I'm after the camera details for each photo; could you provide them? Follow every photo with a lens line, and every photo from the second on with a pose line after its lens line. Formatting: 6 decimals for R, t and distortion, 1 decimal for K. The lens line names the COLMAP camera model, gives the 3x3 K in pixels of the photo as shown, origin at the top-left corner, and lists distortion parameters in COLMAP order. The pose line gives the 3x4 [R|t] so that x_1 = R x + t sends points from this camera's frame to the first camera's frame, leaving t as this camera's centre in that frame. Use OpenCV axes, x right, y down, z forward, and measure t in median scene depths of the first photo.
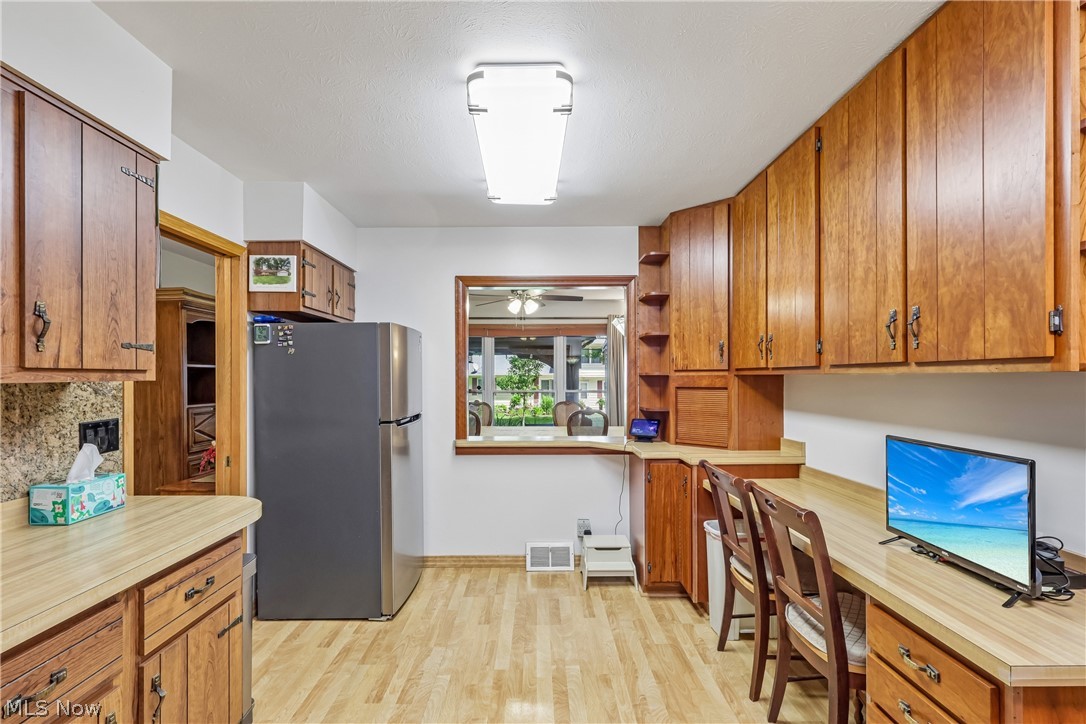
lens RADIAL K [[522.8, 0, 545.2], [0, 522.8, 371.0], [0, 0, 1]] dist [0.000967, -0.001158]
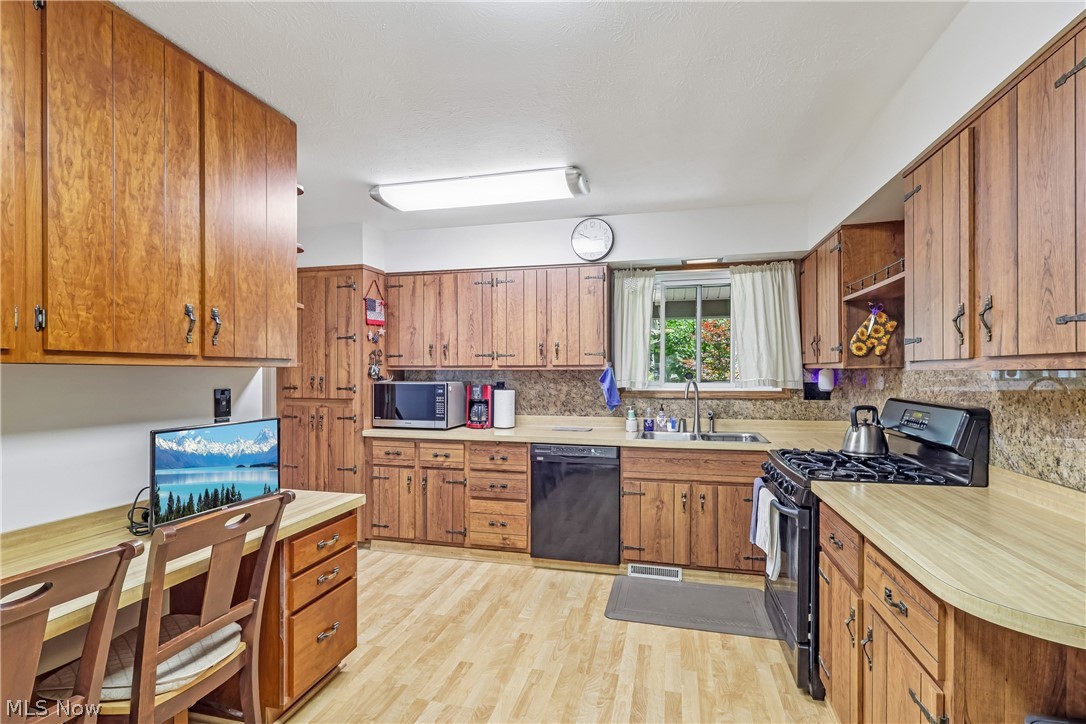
lens RADIAL K [[522.8, 0, 541.3], [0, 522.8, 375.8], [0, 0, 1]] dist [0.000967, -0.001158]
pose [[-0.969158, 0.002254, 0.246431, -0.284017], [0.002328, 0.999997, 0.000009, 0.027826], [-0.246430, 0.000583, -0.969160, 1.951187]]
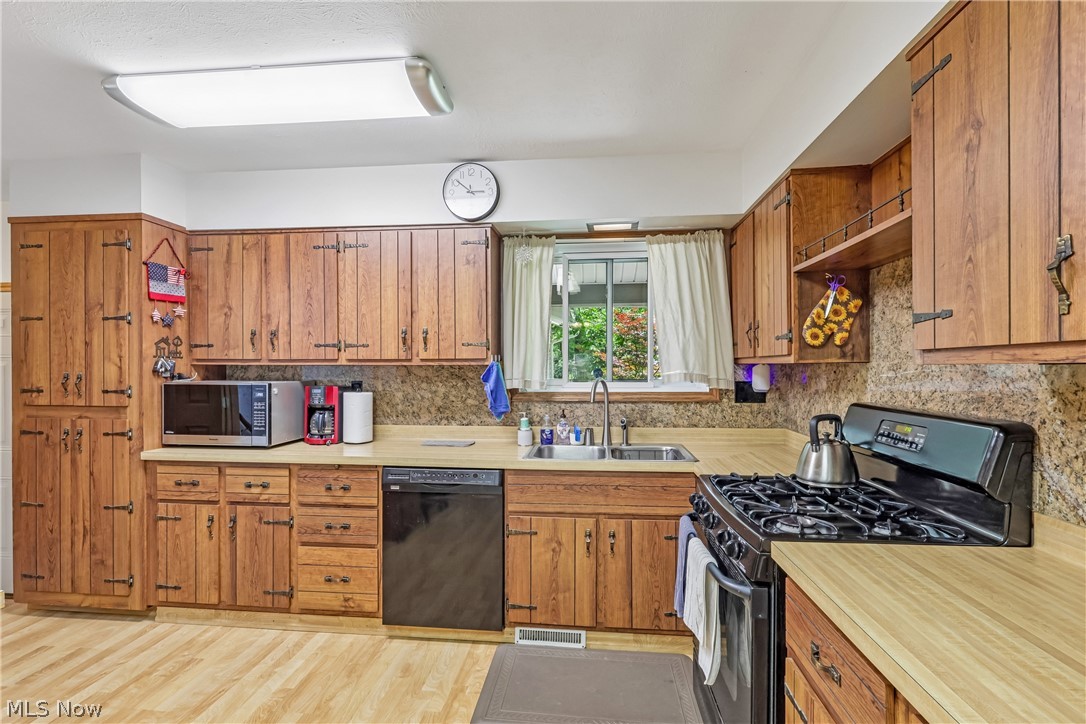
lens RADIAL K [[522.8, 0, 541.4], [0, 522.8, 367.2], [0, 0, 1]] dist [0.000967, -0.001158]
pose [[-0.994519, 0.003487, 0.104494, -0.333545], [0.002402, 0.999942, -0.010506, 0.027923], [-0.104525, -0.010198, -0.994470, 1.480630]]
